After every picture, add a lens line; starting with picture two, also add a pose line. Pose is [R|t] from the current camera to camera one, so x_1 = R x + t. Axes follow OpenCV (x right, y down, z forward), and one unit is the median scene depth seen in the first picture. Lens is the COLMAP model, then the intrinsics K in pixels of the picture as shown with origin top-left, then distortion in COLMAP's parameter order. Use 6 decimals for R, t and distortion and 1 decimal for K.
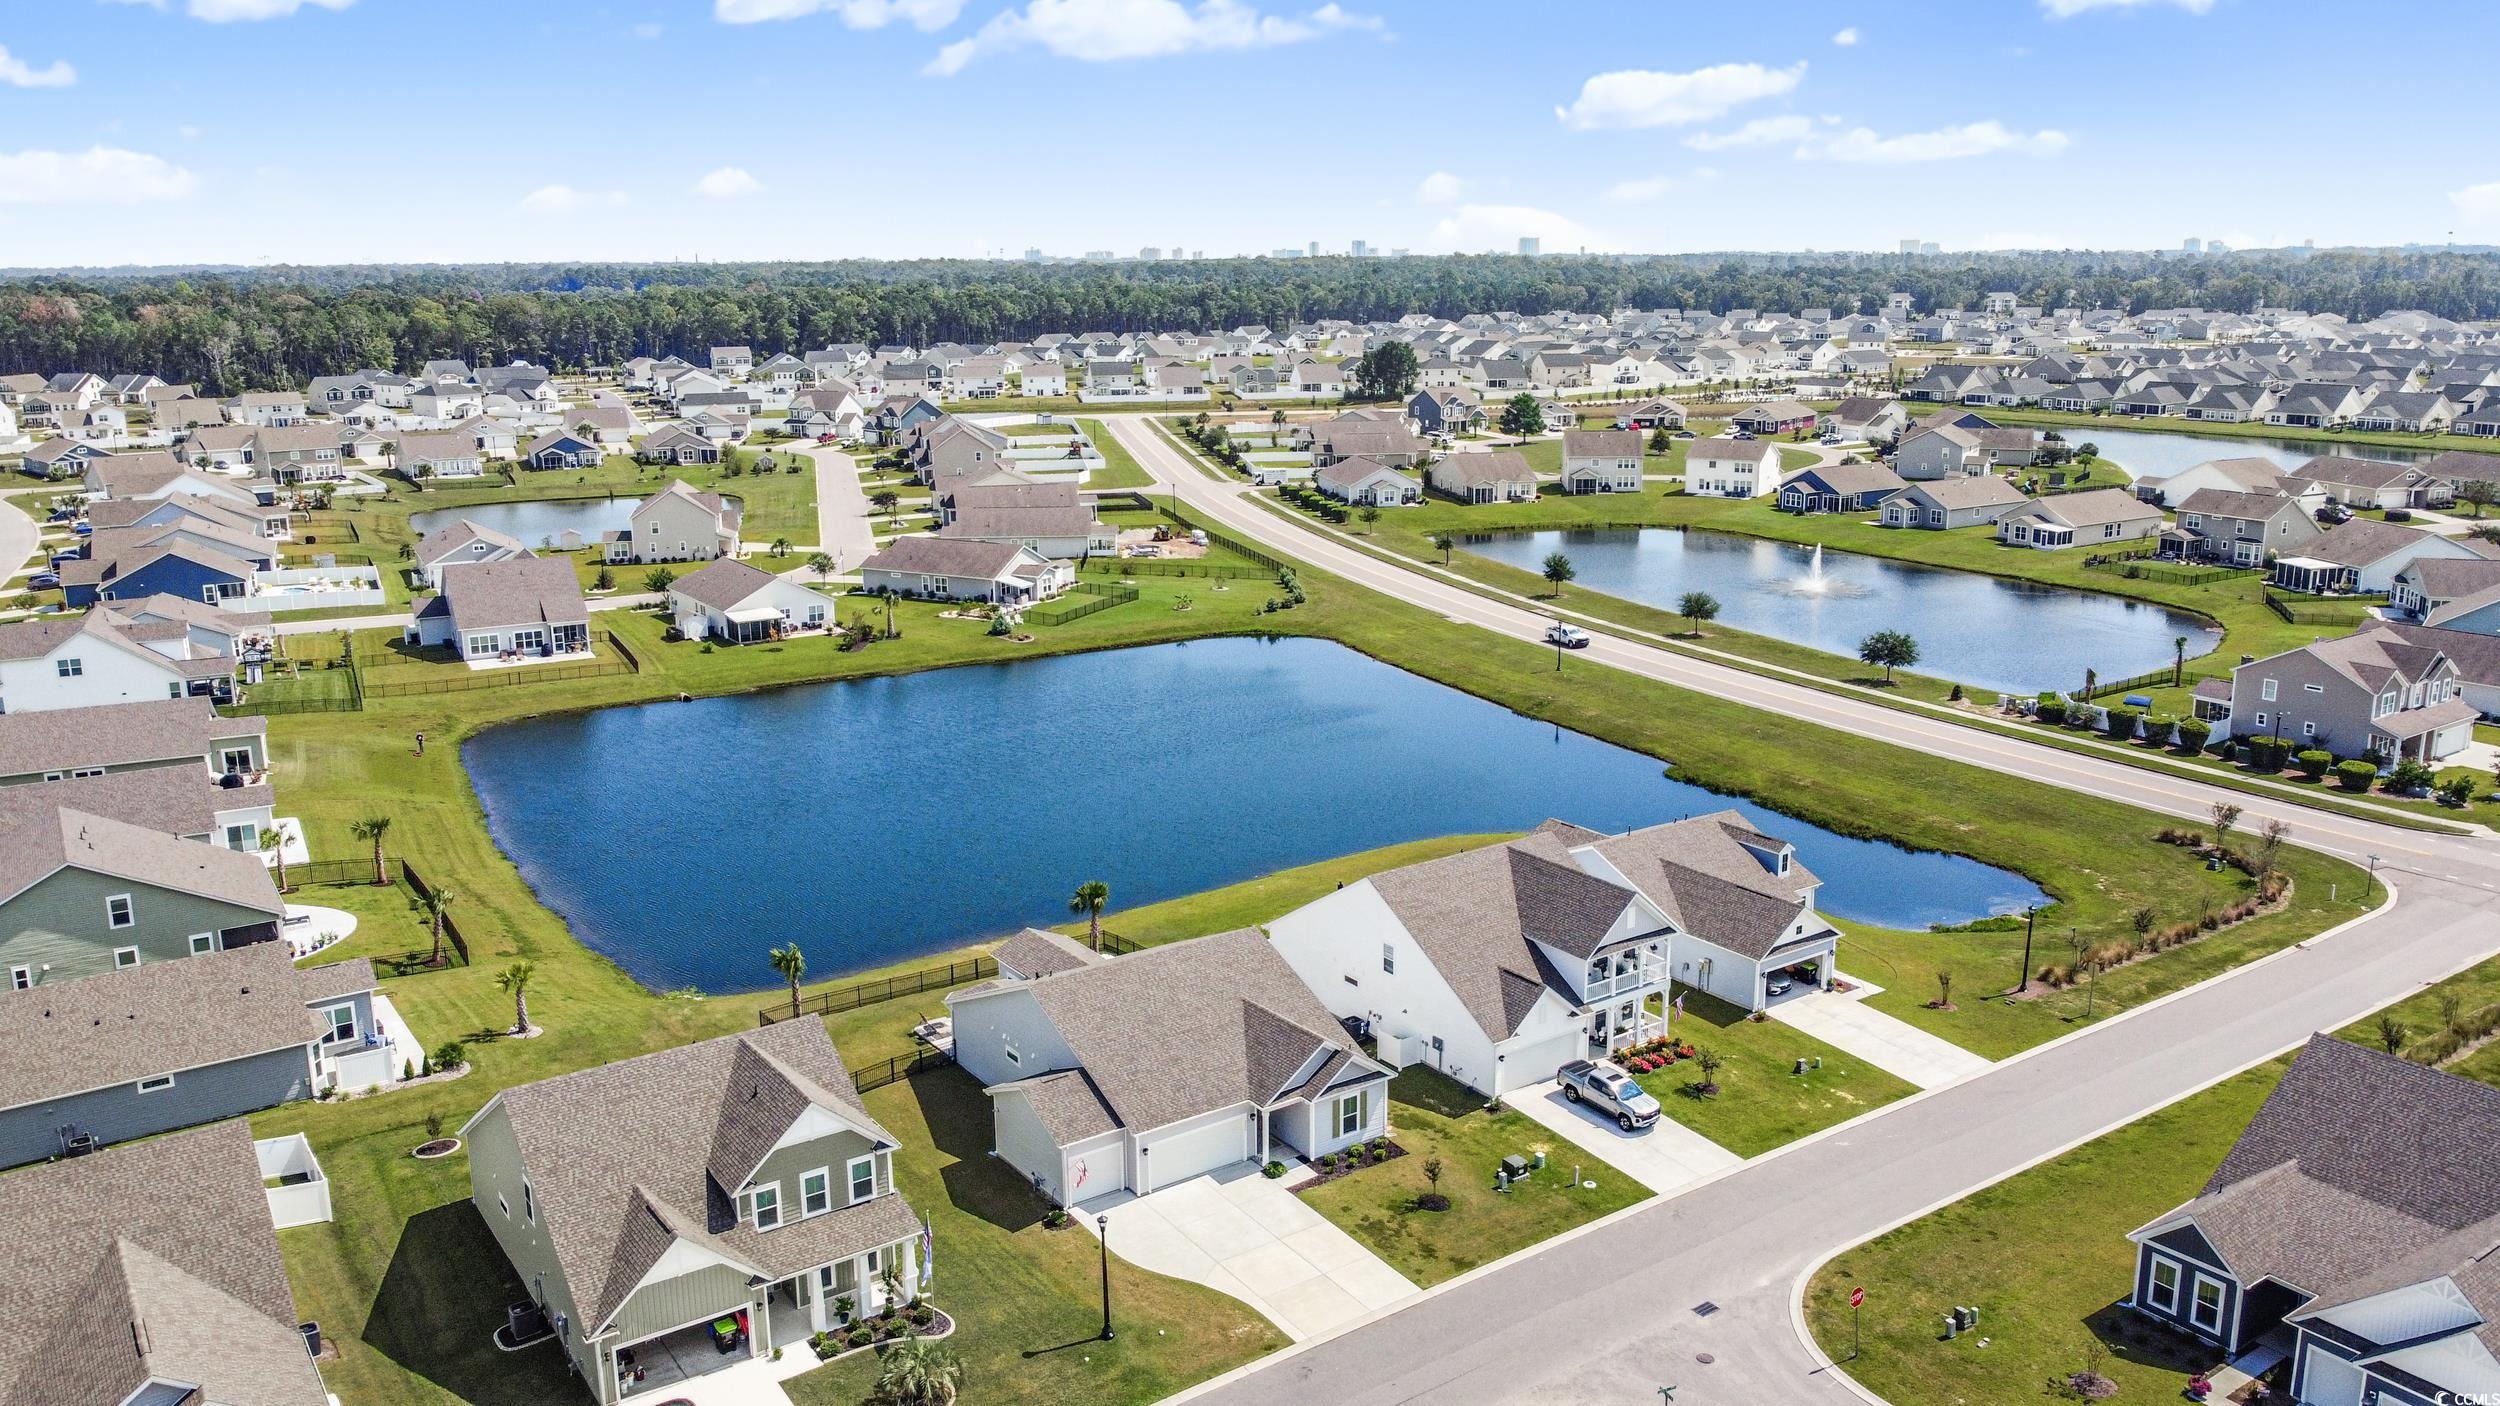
lens RADIAL K [[1898.4, 0, 1259.9], [0, 1898.4, 703.3], [0, 0, 1]] dist [0.012669, -0.015909]
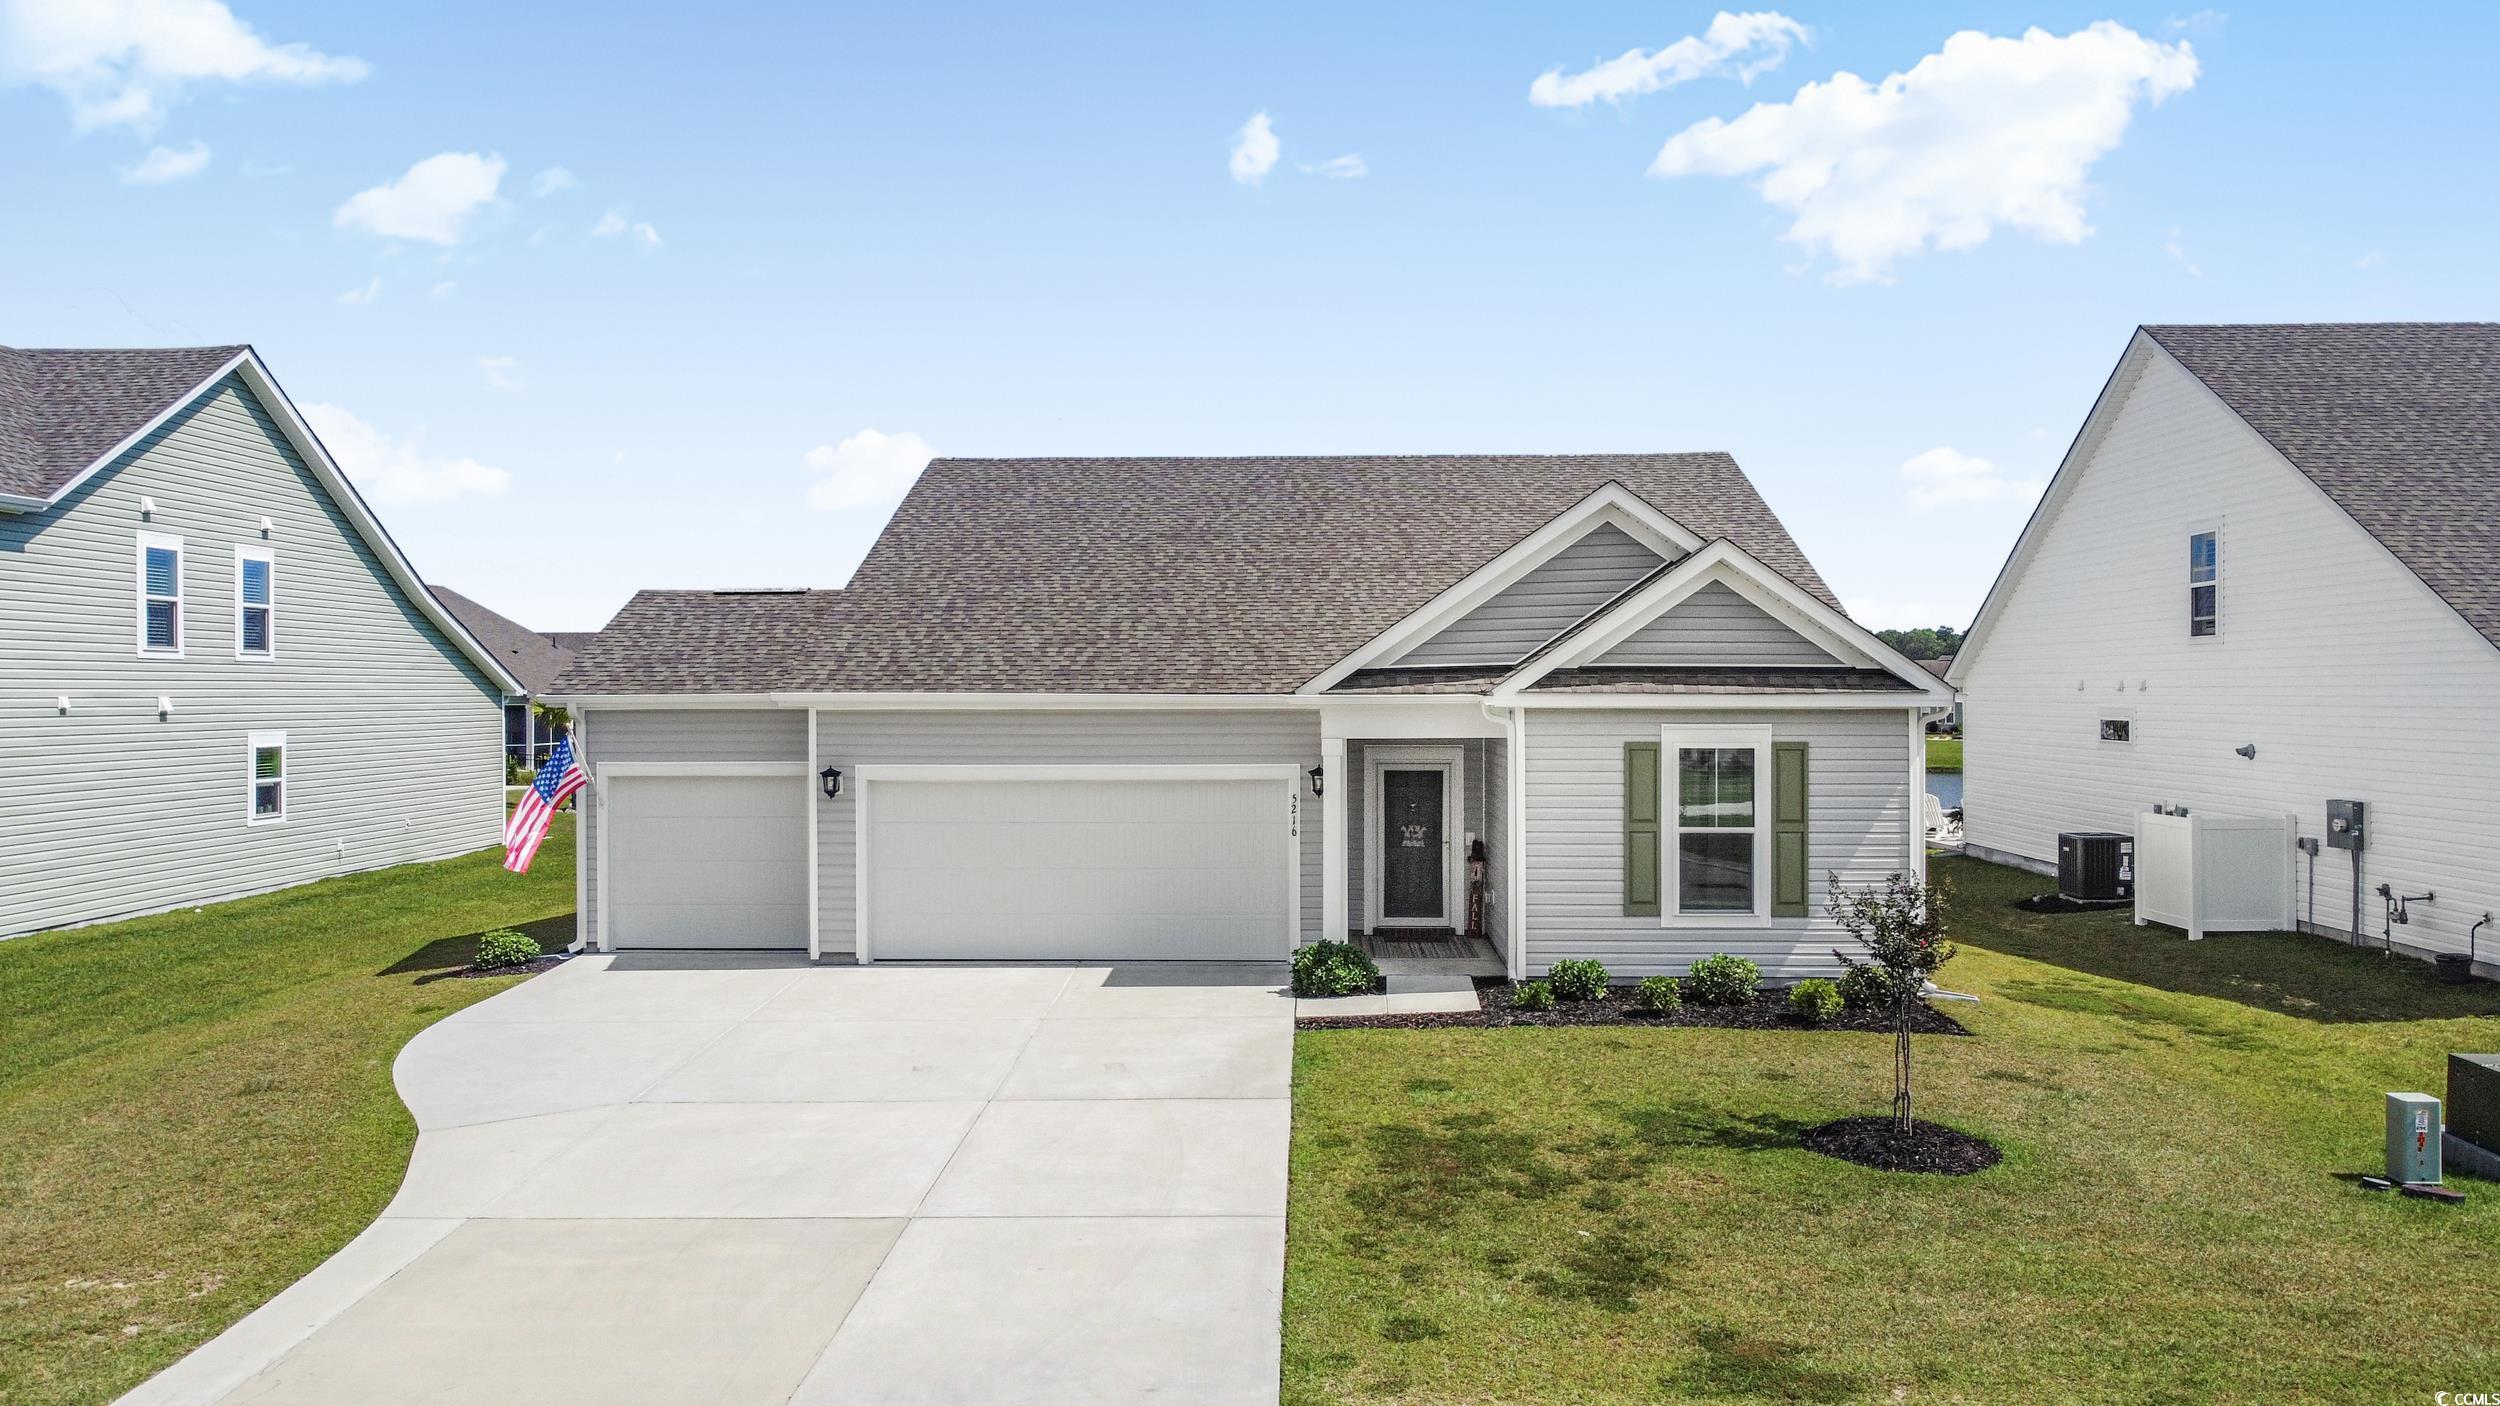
lens RADIAL K [[1898.4, 0, 1250.1], [0, 1898.4, 703.9], [0, 0, 1]] dist [0.012669, -0.015909]
pose [[0.796248, 0.006634, -0.604933, 0.117590], [-0.142050, 0.974034, -0.176292, 0.206475], [0.588056, 0.226303, 0.776516, 0.642667]]
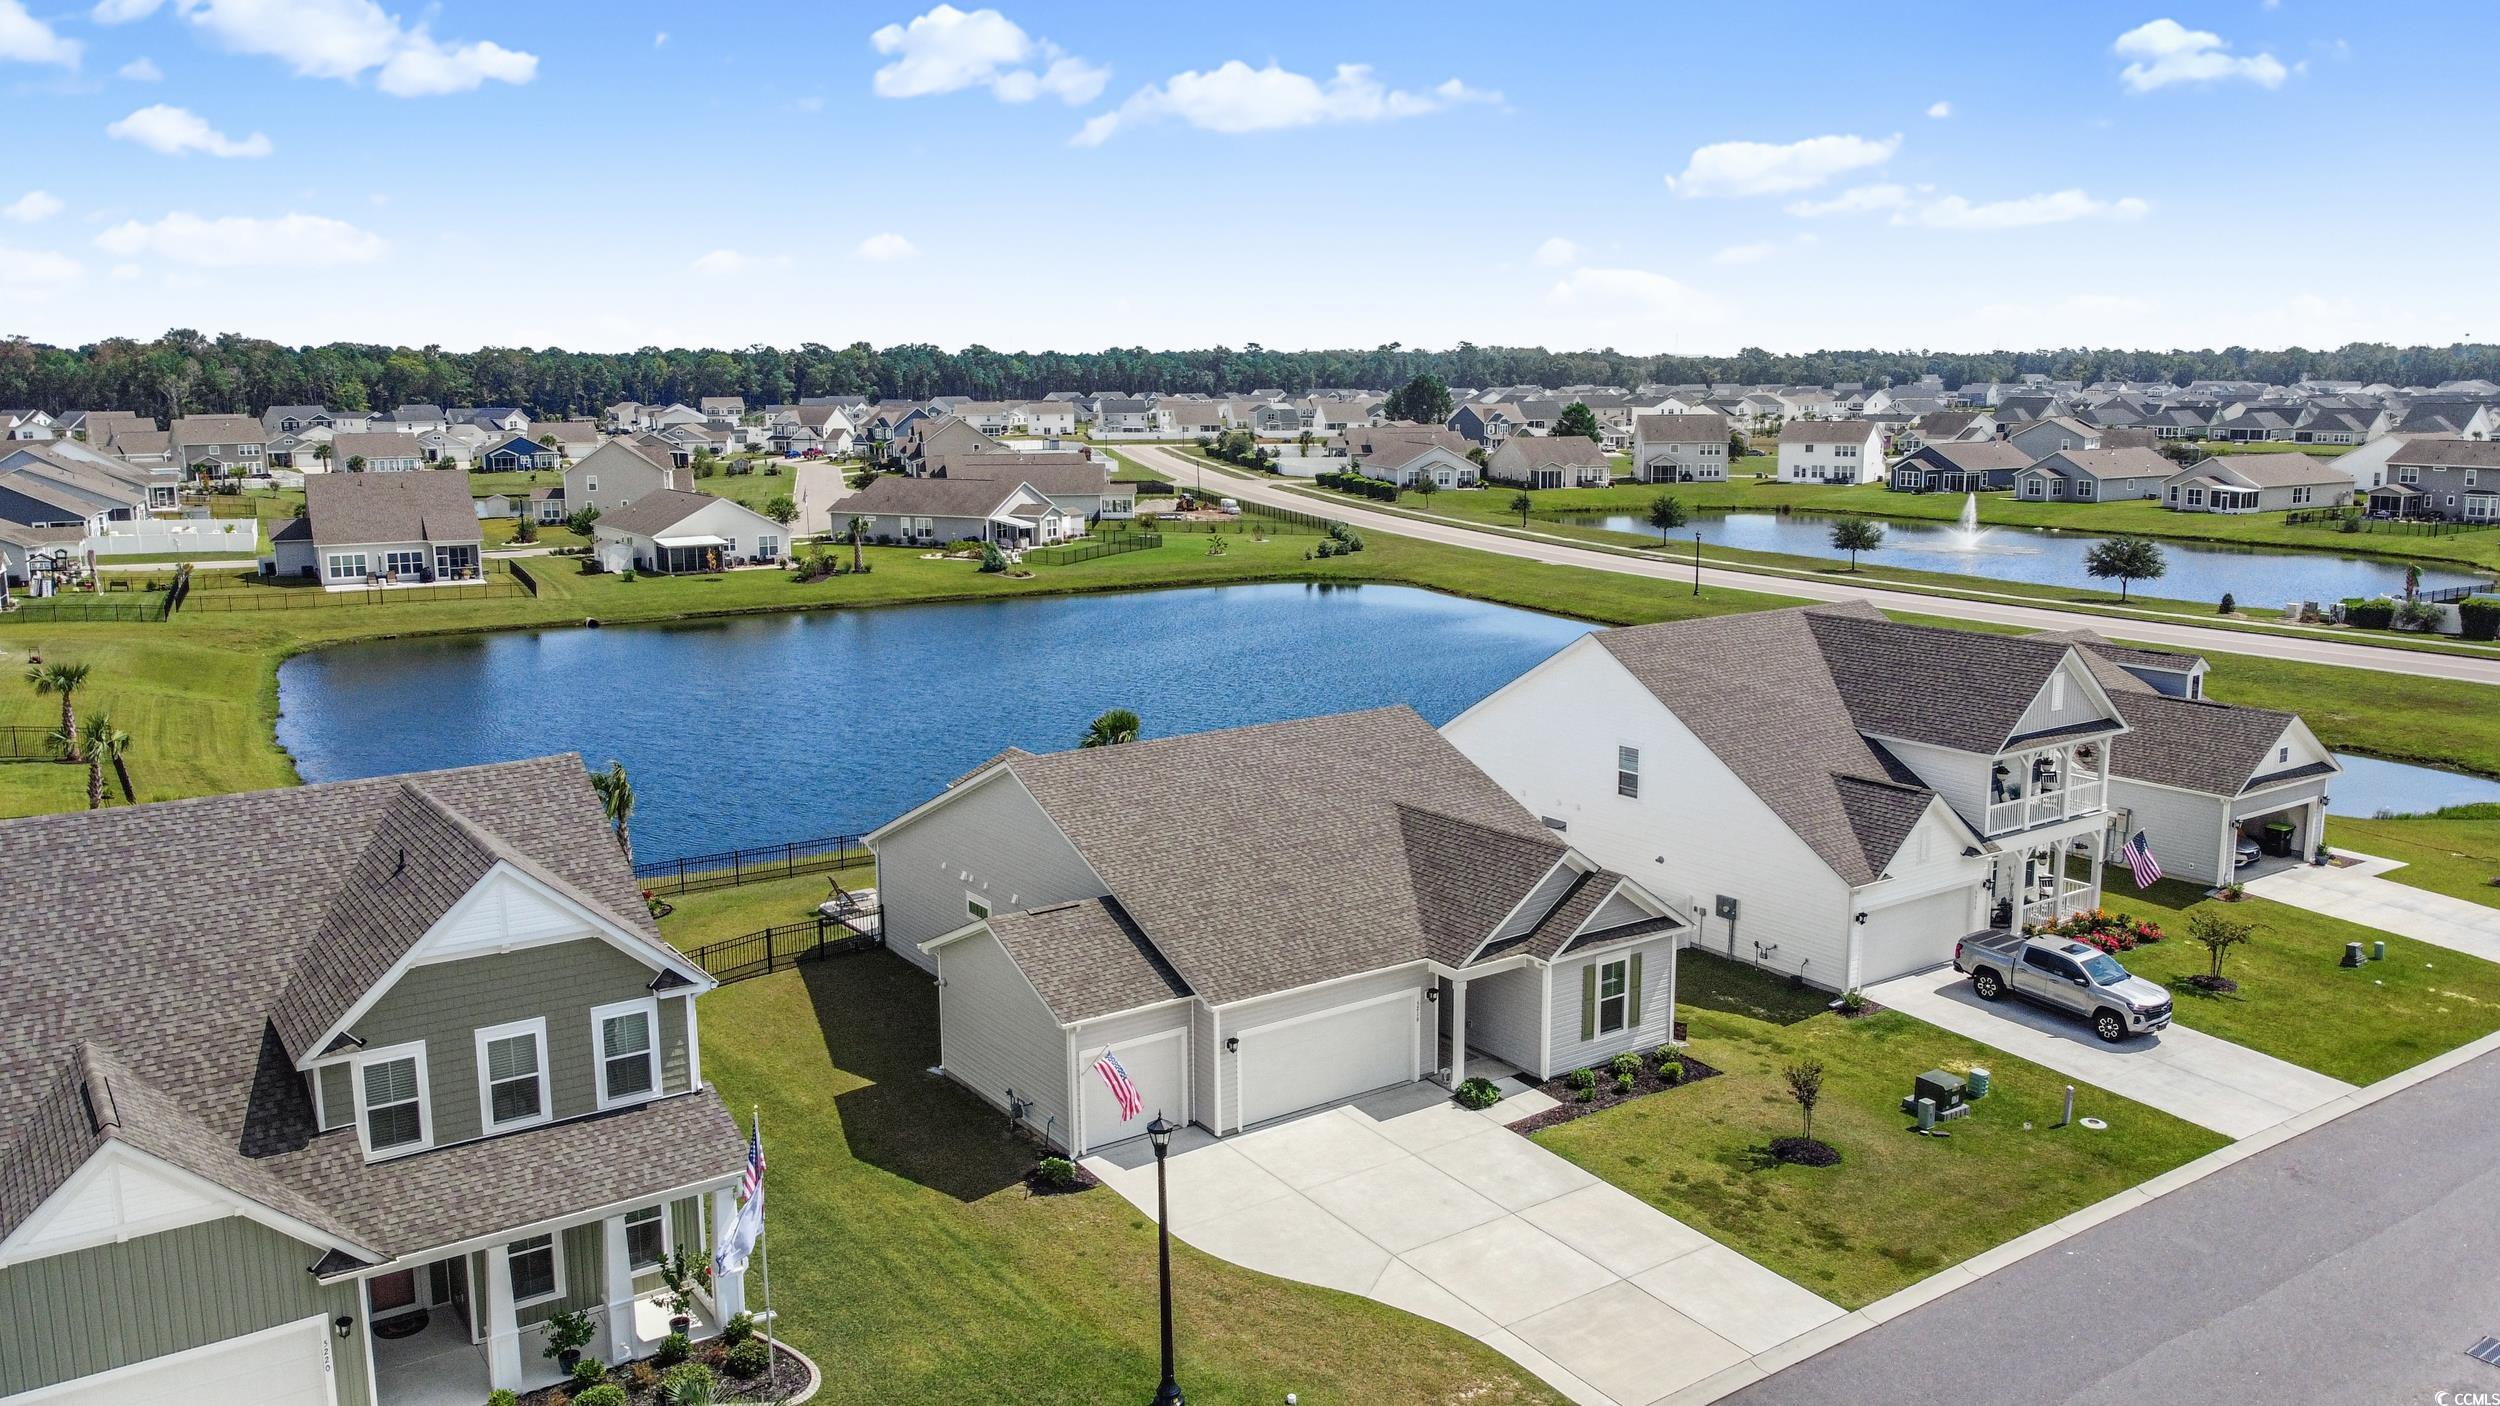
lens RADIAL K [[1898.4, 0, 1247.3], [0, 1898.4, 702.5], [0, 0, 1]] dist [0.012669, -0.015909]
pose [[0.999951, -0.000109, -0.009917, -0.040064], [-0.000491, 0.998168, -0.060499, 0.137384], [0.009905, 0.060501, 0.998119, 0.384687]]
